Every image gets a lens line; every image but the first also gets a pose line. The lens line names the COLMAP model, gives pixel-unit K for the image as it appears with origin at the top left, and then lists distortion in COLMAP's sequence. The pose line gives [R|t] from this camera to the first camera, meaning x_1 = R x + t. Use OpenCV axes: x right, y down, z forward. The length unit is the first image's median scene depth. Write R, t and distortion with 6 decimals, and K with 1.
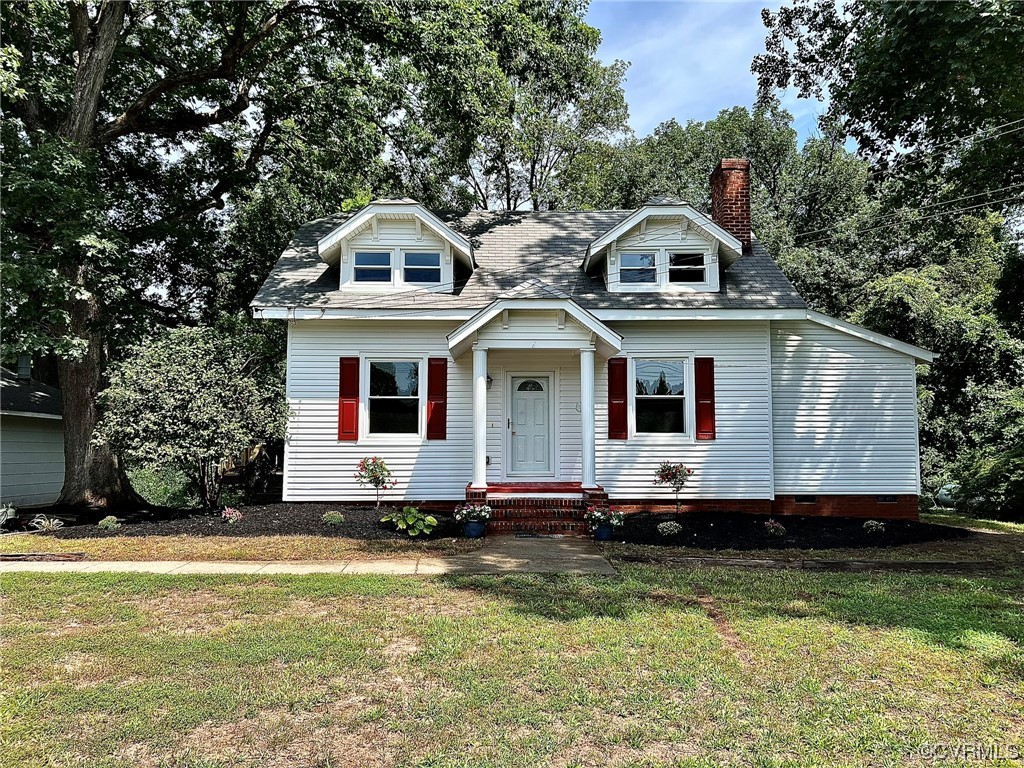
lens RADIAL K [[768.7, 0, 512.0], [0, 768.7, 384.0], [0, 0, 1]] dist [0.037674, 0.000929]
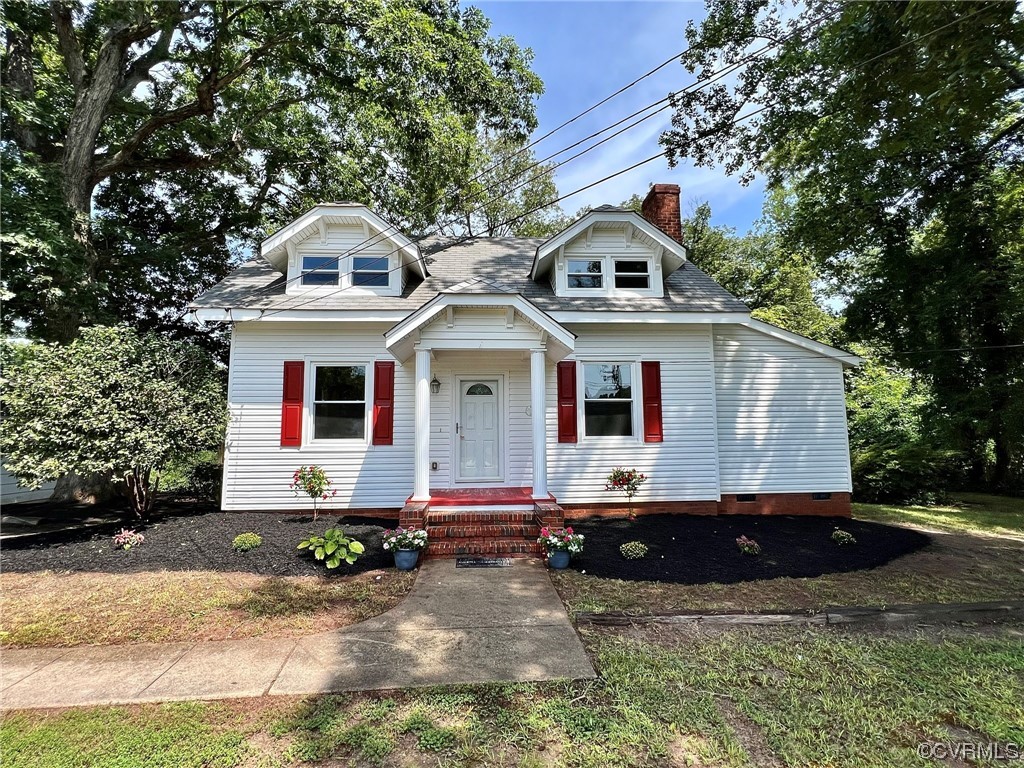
lens RADIAL K [[479.7, 0, 512.0], [0, 479.7, 384.0], [0, 0, 1]] dist [0.000100, -0.000003]
pose [[0.997989, -0.002778, 0.063329, 0.026605], [0.004176, 0.999750, -0.021944, 0.008937], [-0.063253, 0.022165, 0.997751, 0.379482]]
